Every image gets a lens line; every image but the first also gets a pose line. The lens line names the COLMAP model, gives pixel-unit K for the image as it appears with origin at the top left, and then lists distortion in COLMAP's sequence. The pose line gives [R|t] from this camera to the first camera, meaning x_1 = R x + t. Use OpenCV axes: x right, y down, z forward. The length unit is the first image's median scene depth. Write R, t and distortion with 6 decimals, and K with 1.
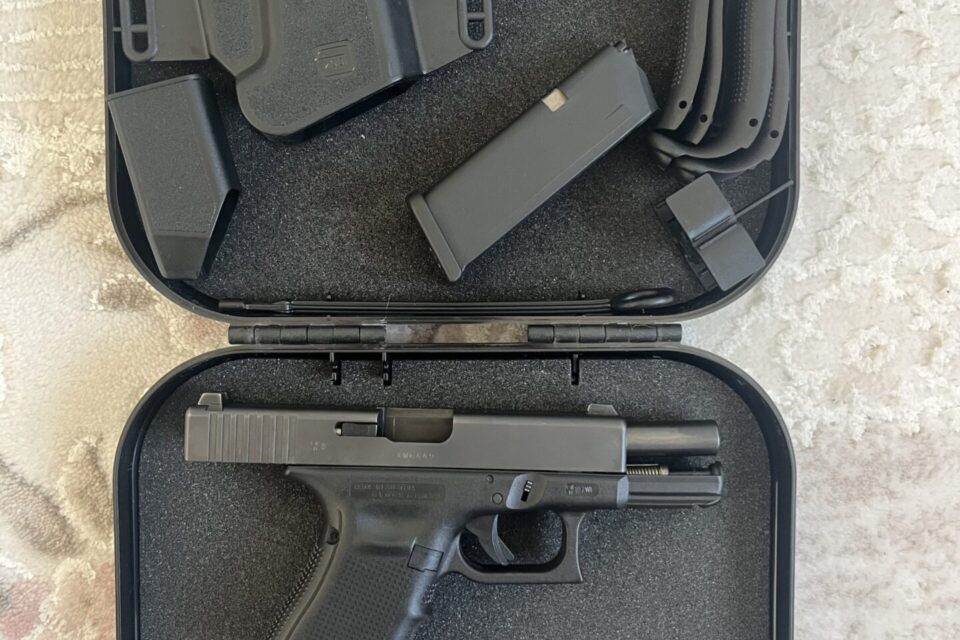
lens RADIAL K [[1002.0, 0, 482.4], [0, 1002.0, 316.4], [0, 0, 1]] dist [-0.000116, 0.000000]
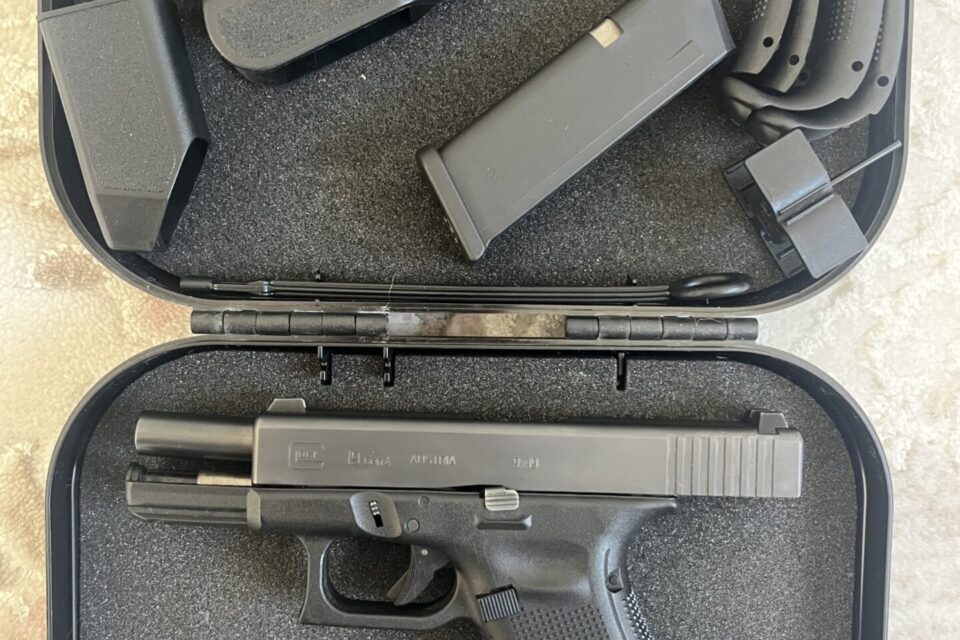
lens RADIAL K [[1002.0, 0, 481.7], [0, 1002.0, 321.0], [0, 0, 1]] dist [-0.000116, 0.000000]
pose [[0.999842, 0.017659, 0.001807, -0.021661], [-0.017692, 0.999634, 0.020468, -0.002527], [-0.001445, -0.020497, 0.999789, 0.186244]]
